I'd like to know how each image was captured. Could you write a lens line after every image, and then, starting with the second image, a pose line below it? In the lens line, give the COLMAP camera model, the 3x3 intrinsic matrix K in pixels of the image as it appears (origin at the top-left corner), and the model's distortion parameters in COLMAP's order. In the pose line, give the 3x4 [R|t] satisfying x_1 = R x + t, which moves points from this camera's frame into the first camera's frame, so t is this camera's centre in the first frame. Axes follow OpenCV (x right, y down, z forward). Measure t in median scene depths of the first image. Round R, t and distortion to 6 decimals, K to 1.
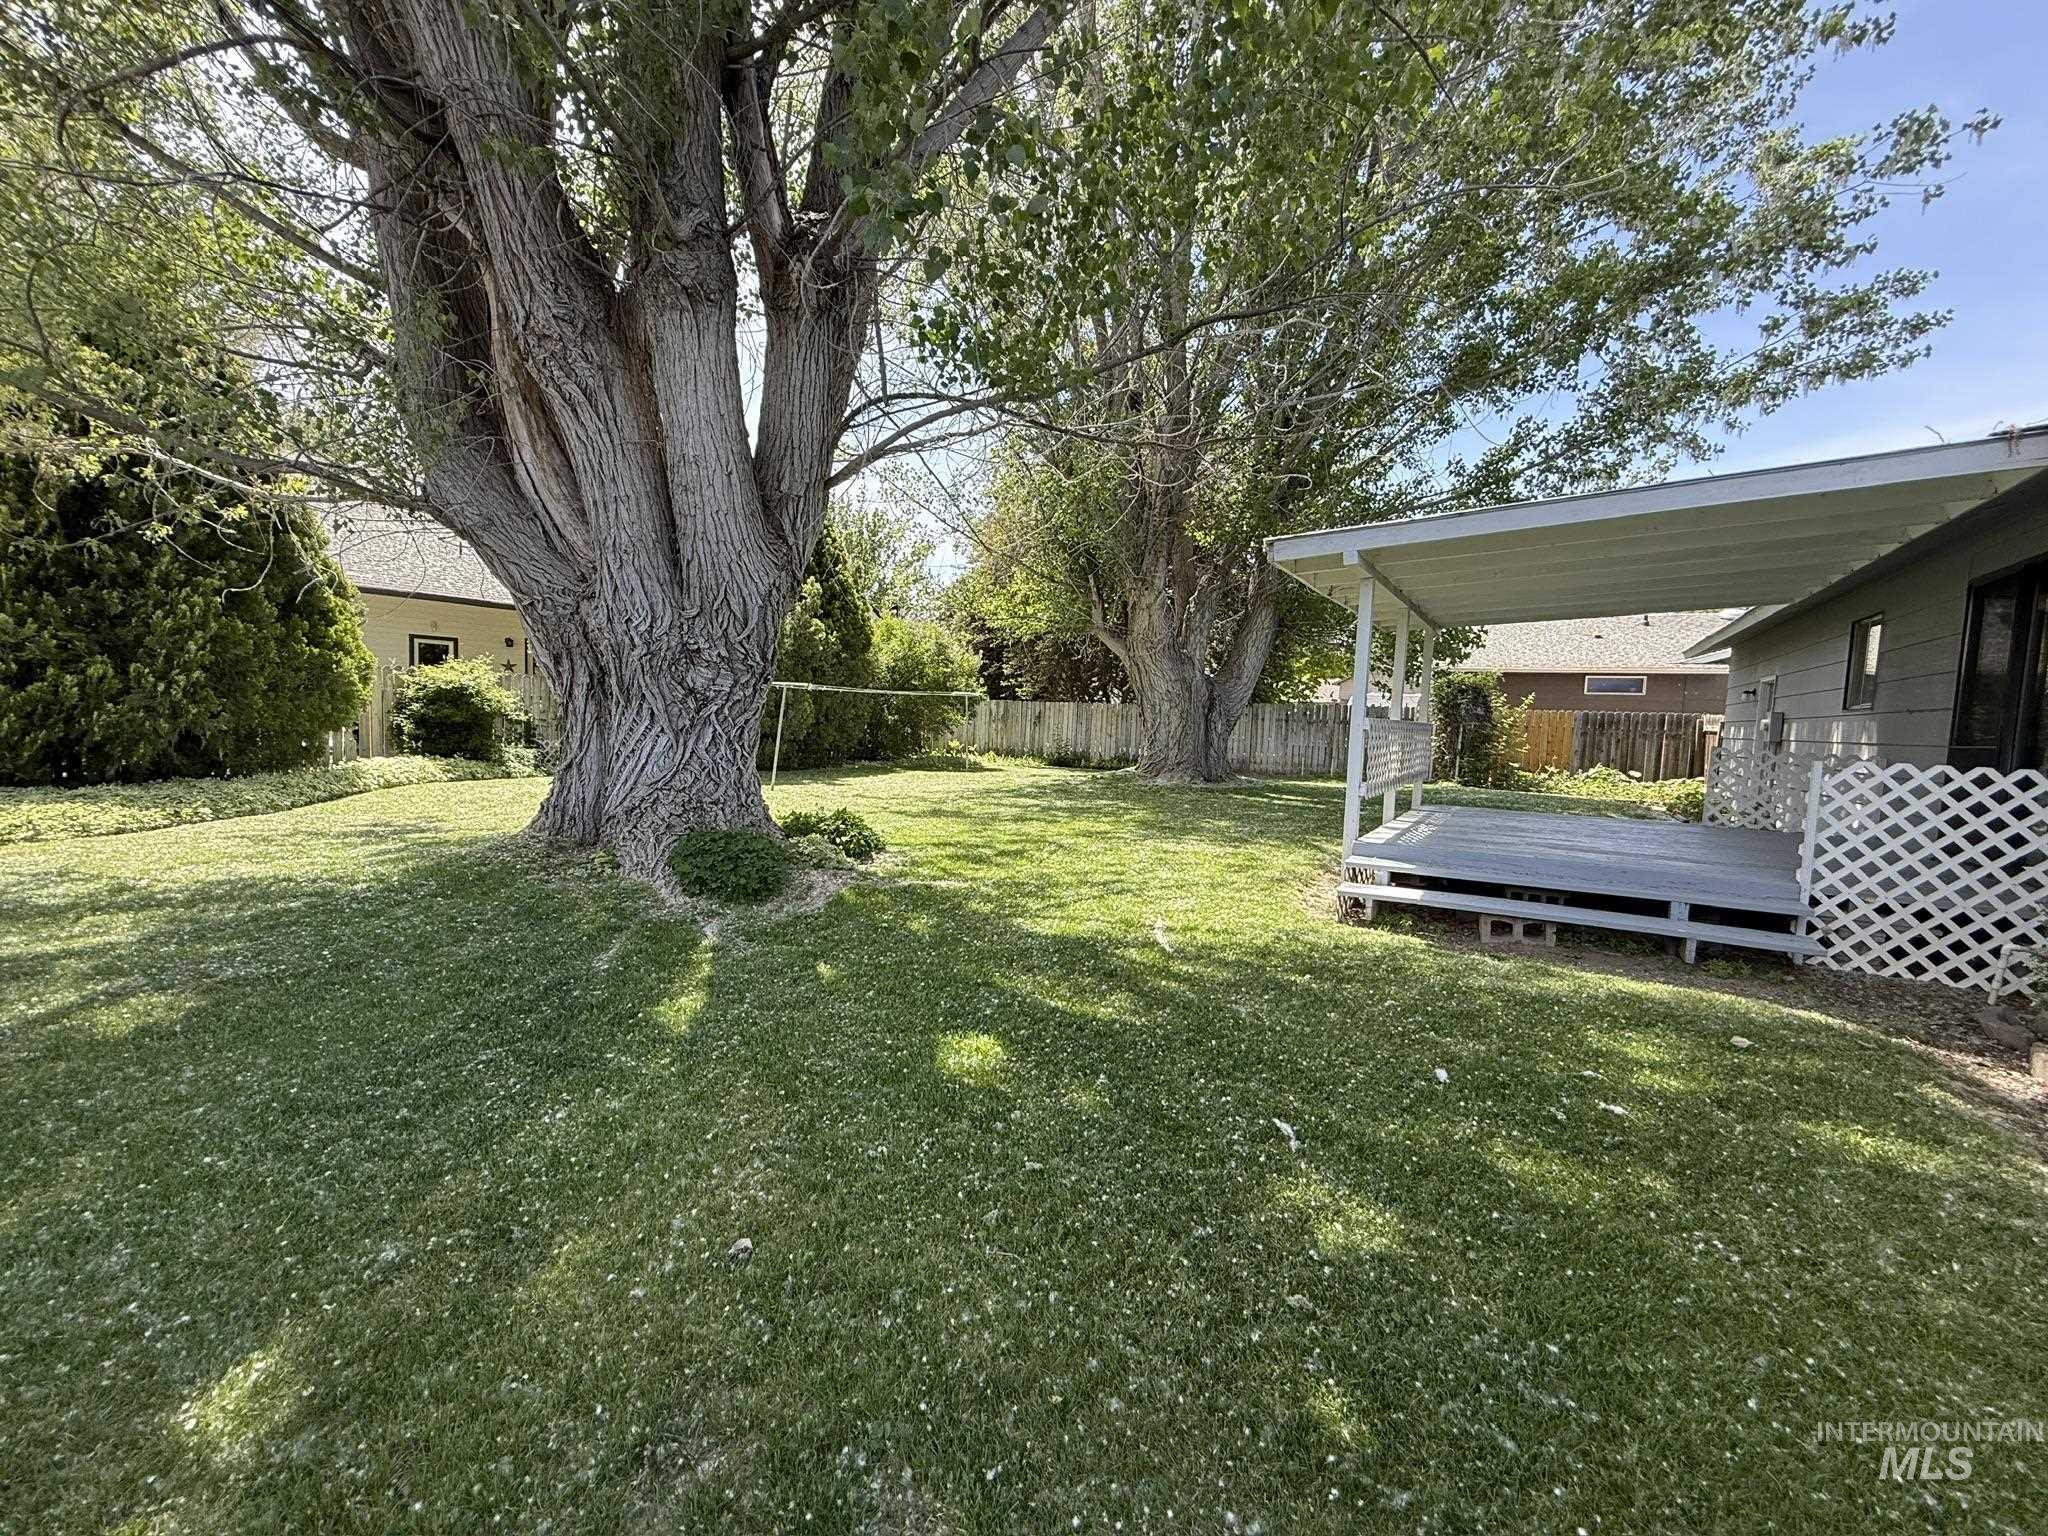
lens RADIAL K [[823.5, 0, 1024.0], [0, 823.5, 768.0], [0, 0, 1]] dist [0.000748, 0.000462]
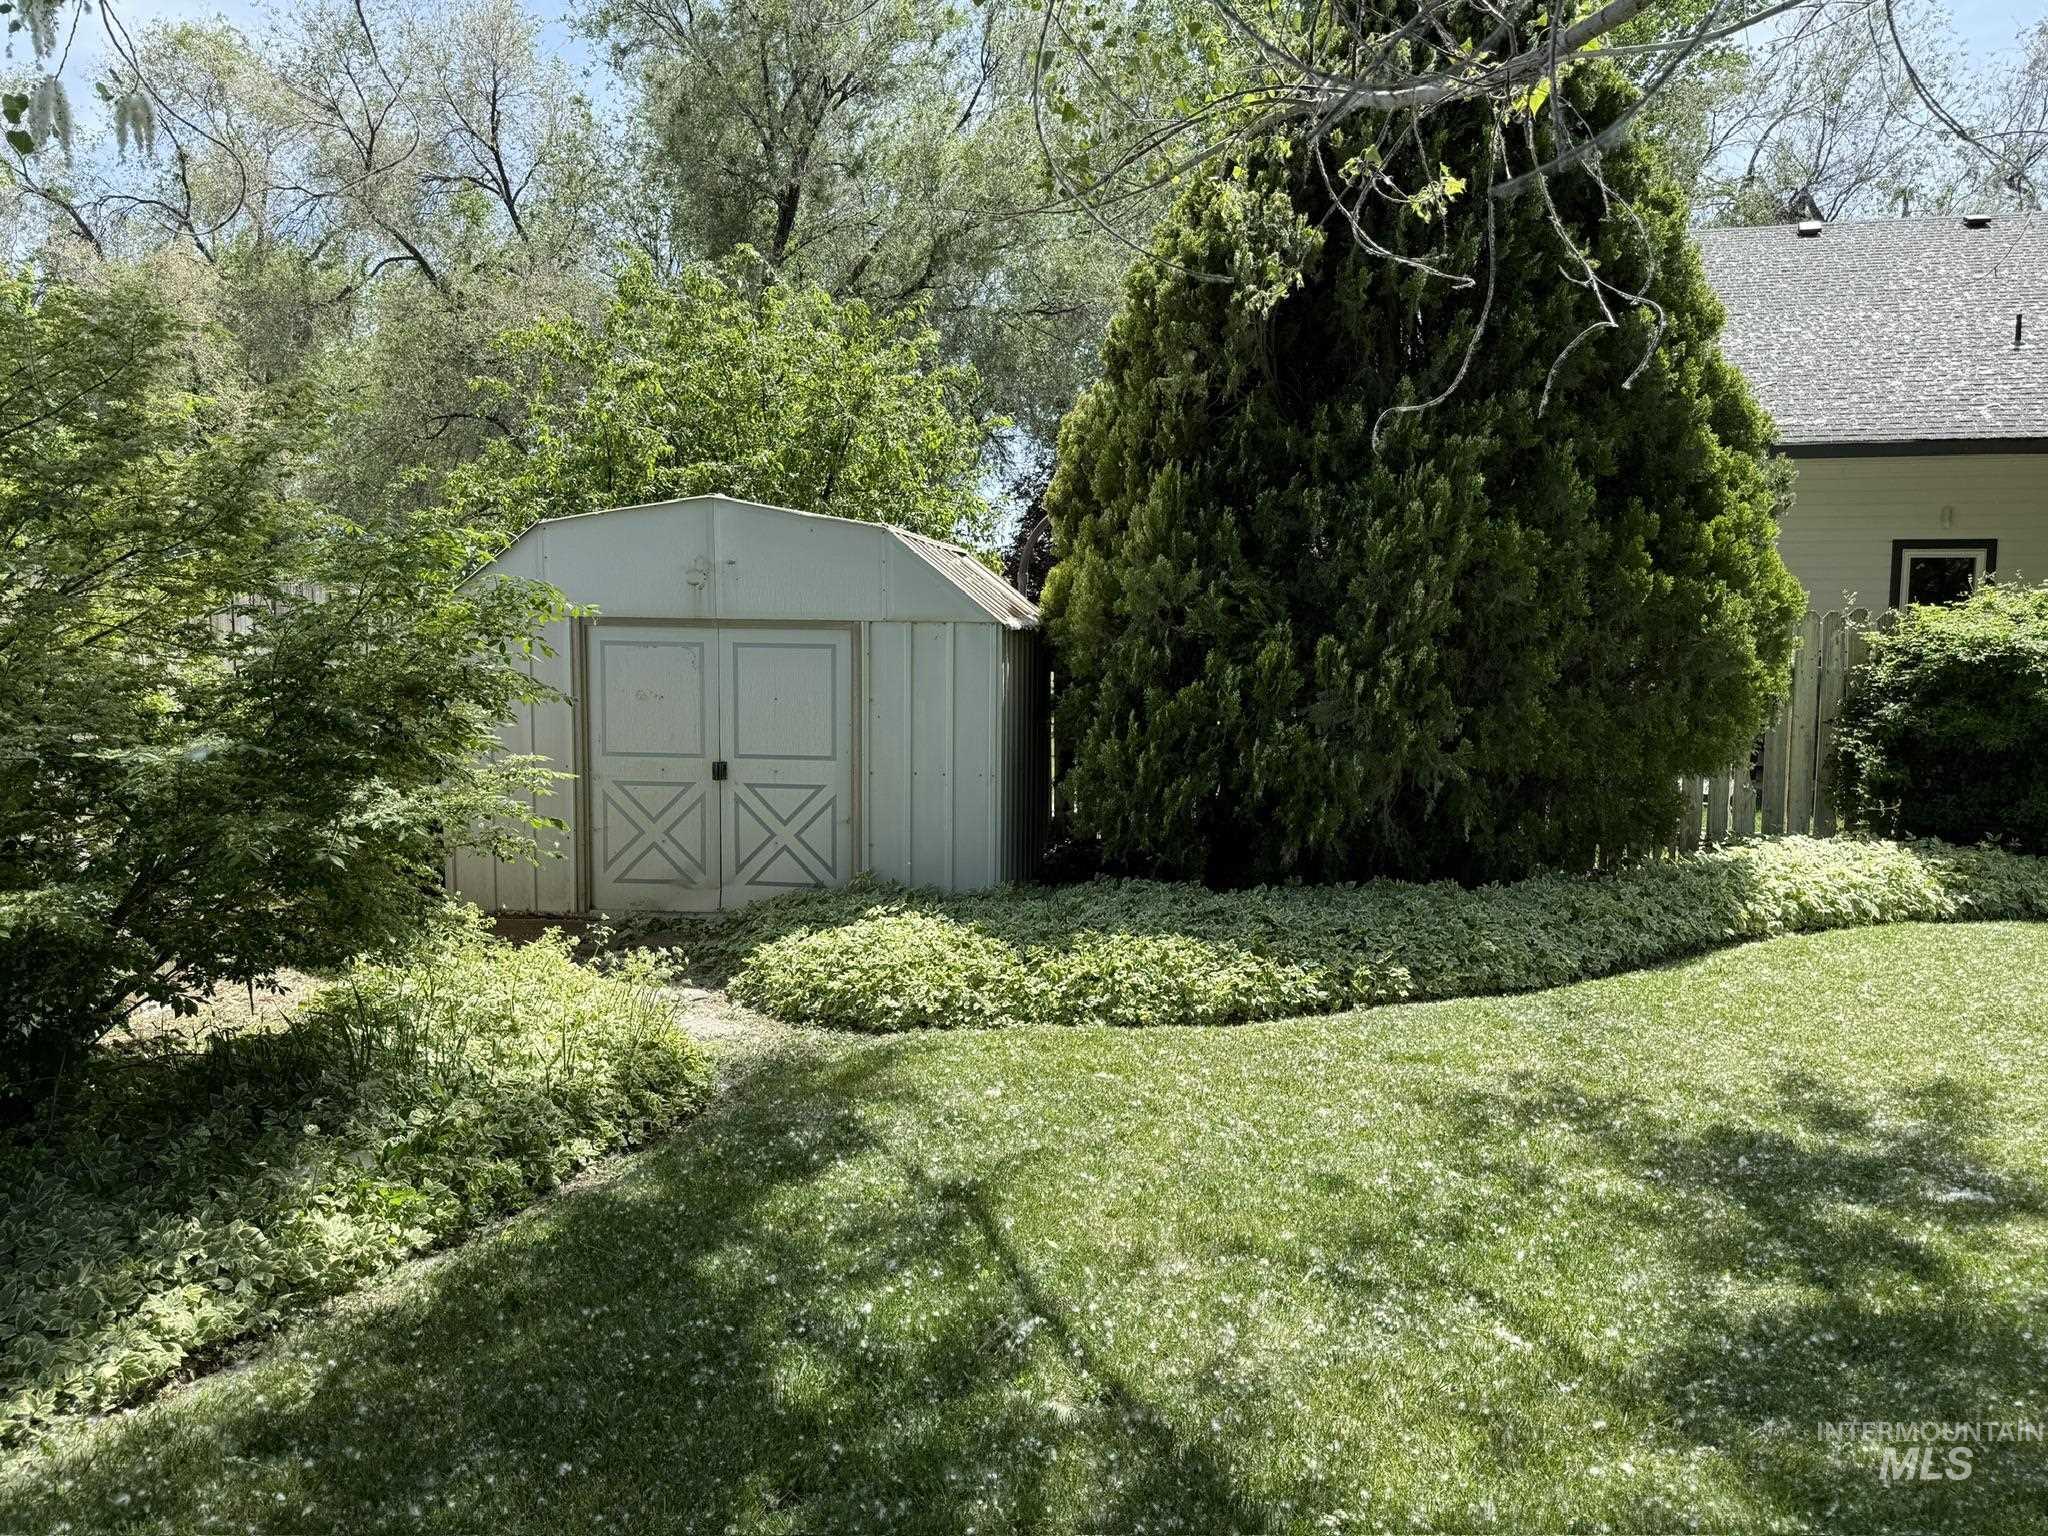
lens RADIAL K [[1431.4, 0, 1024.0], [0, 1431.4, 768.0], [0, 0, 1]] dist [0.158689, -0.311849]
pose [[0.380751, 0.042514, -0.923700, -0.302160], [-0.053768, 0.998270, 0.023783, -0.049278], [0.923113, 0.040610, 0.382378, 0.422439]]
